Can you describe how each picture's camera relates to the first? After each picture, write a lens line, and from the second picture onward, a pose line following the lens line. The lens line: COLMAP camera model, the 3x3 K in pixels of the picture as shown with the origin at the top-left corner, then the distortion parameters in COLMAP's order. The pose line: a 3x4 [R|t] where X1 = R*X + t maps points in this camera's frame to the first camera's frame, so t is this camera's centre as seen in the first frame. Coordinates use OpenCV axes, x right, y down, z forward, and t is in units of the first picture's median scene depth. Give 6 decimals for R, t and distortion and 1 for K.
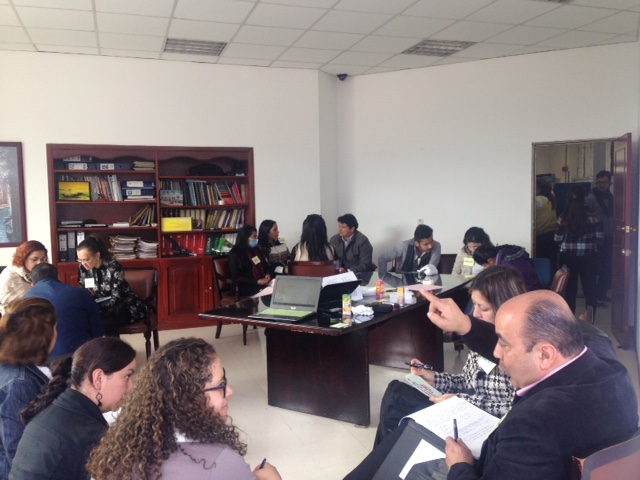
lens RADIAL K [[602.5, 0, 320.4], [0, 602.5, 228.6], [0, 0, 1]] dist [0.043487, -0.010480]
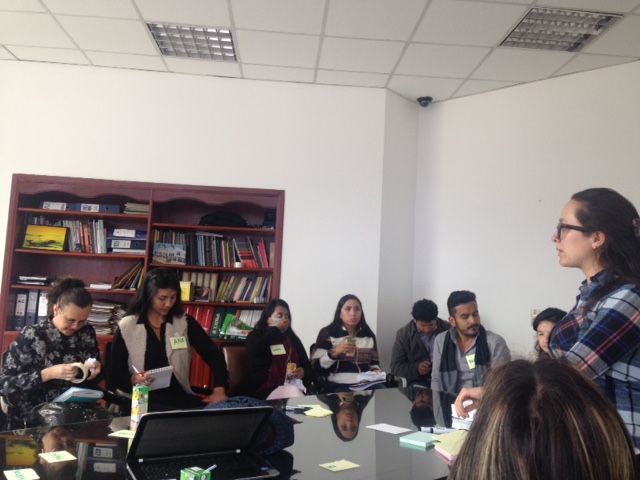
lens RADIAL K [[602.5, 0, 320.4], [0, 602.5, 228.6], [0, 0, 1]] dist [0.043487, -0.010480]
pose [[0.964860, 0.033870, -0.260572, 0.120973], [-0.074430, 0.986272, -0.147404, 0.013078], [0.252002, 0.161619, 0.954135, 0.344601]]
